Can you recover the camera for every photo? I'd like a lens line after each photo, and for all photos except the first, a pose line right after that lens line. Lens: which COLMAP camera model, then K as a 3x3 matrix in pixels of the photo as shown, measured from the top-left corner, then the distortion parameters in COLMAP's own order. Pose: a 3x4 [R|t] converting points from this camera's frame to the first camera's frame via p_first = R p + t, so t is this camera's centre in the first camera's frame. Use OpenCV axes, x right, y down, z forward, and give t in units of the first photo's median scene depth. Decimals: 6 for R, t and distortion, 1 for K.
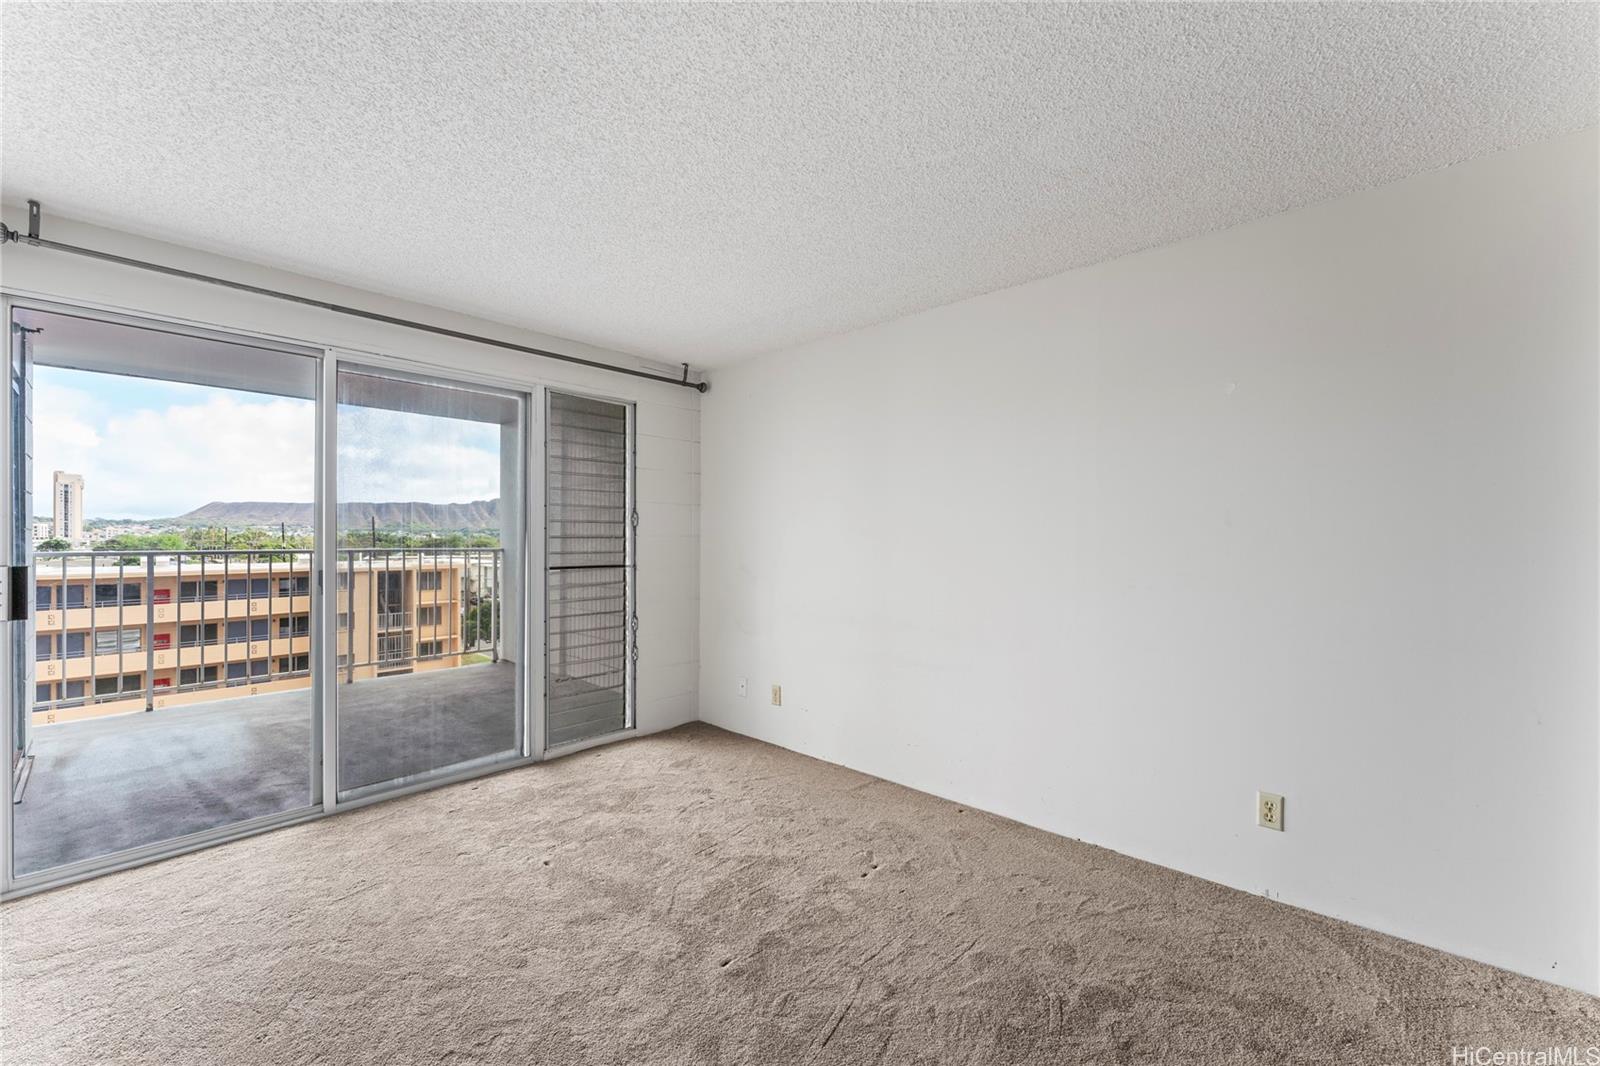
lens RADIAL K [[644.2, 0, 802.4], [0, 644.2, 535.7], [0, 0, 1]] dist [0.003733, 0.000384]
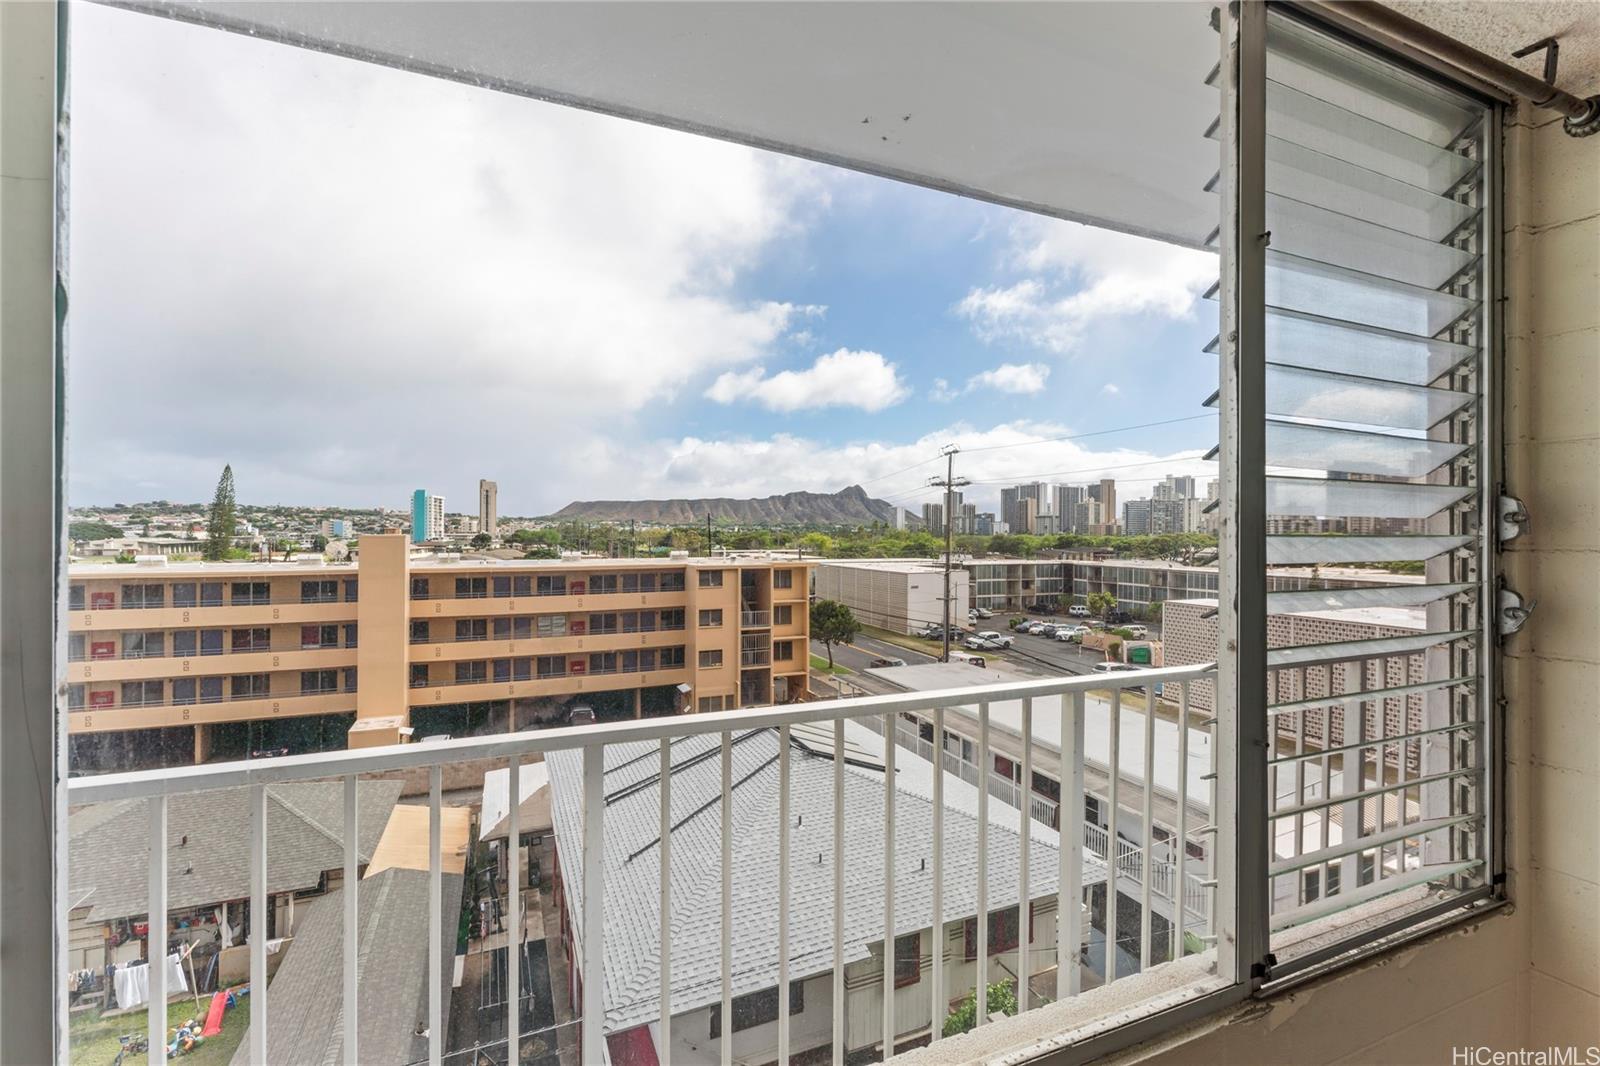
lens RADIAL K [[688.4, 0, 787.1], [0, 688.4, 529.7], [0, 0, 1]] dist [0.002010, 0.000383]
pose [[0.909312, -0.002897, -0.416104, -0.138074], [0.004229, 0.999988, 0.002280, -0.007202], [0.416092, -0.003833, 0.909314, 0.054286]]
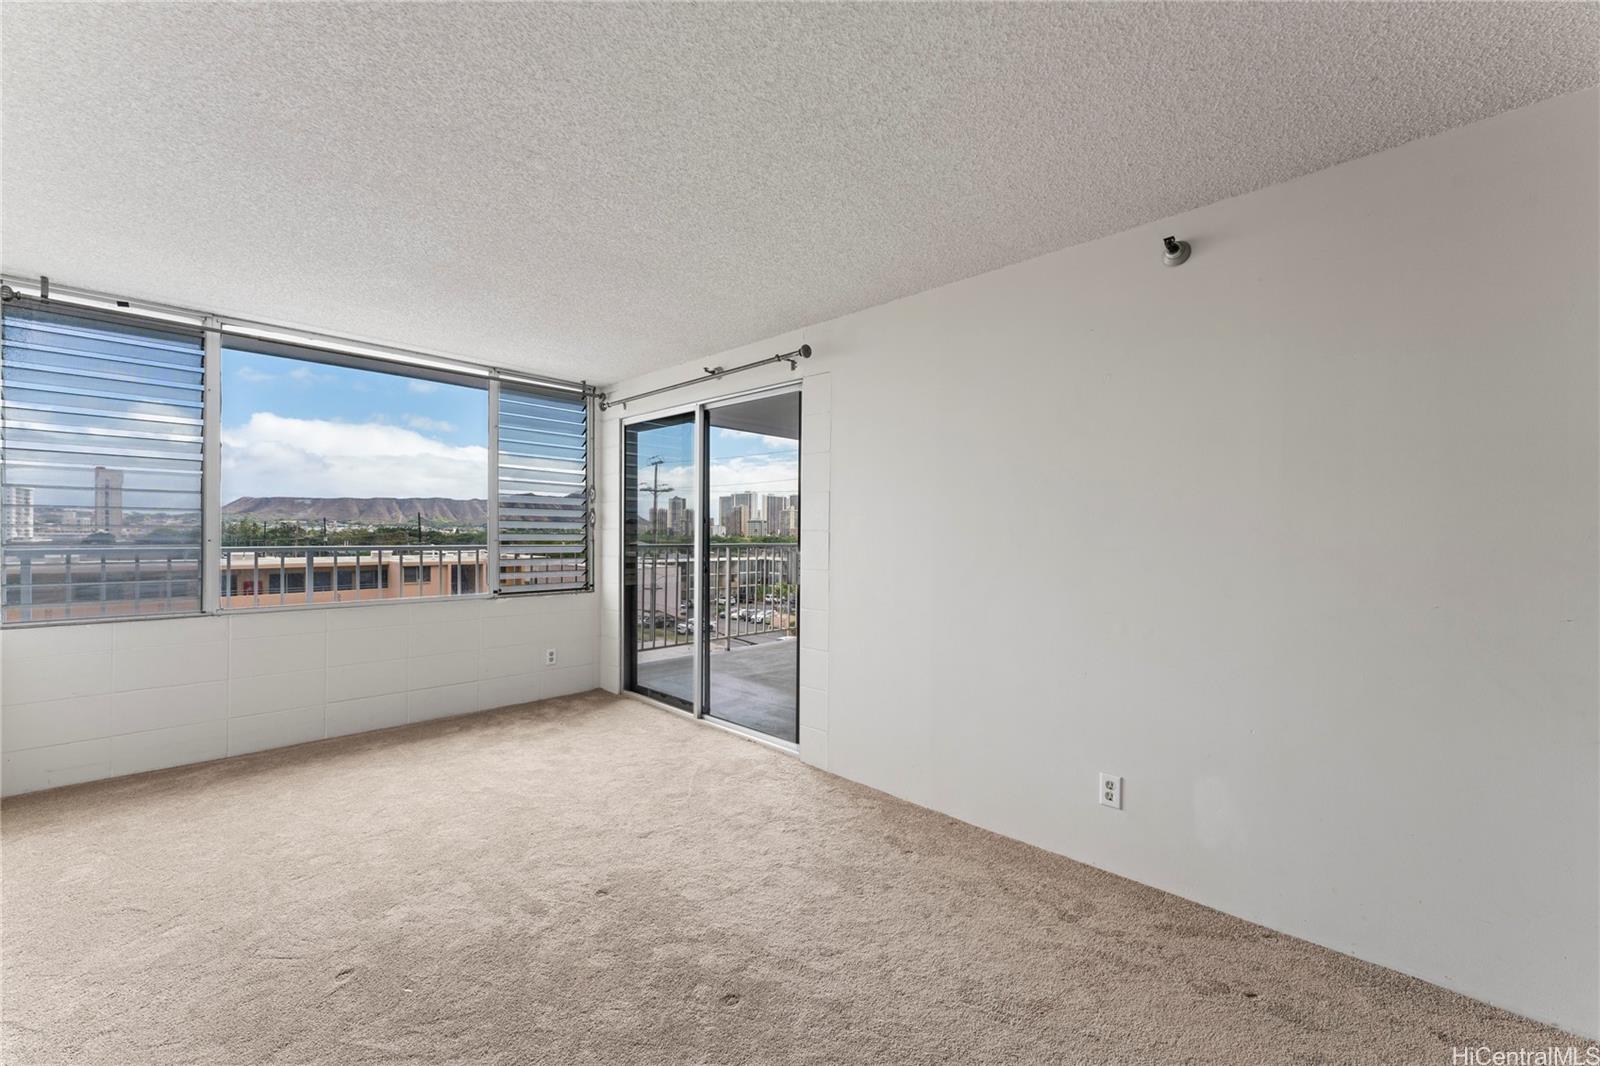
lens RADIAL K [[644.2, 0, 798.9], [0, 644.2, 531.2], [0, 0, 1]] dist [0.003733, 0.000384]
pose [[0.999878, 0.002298, -0.015462, -0.073613], [-0.002301, 0.999997, -0.000157, -0.000130], [0.015462, 0.000192, 0.999880, -0.032693]]
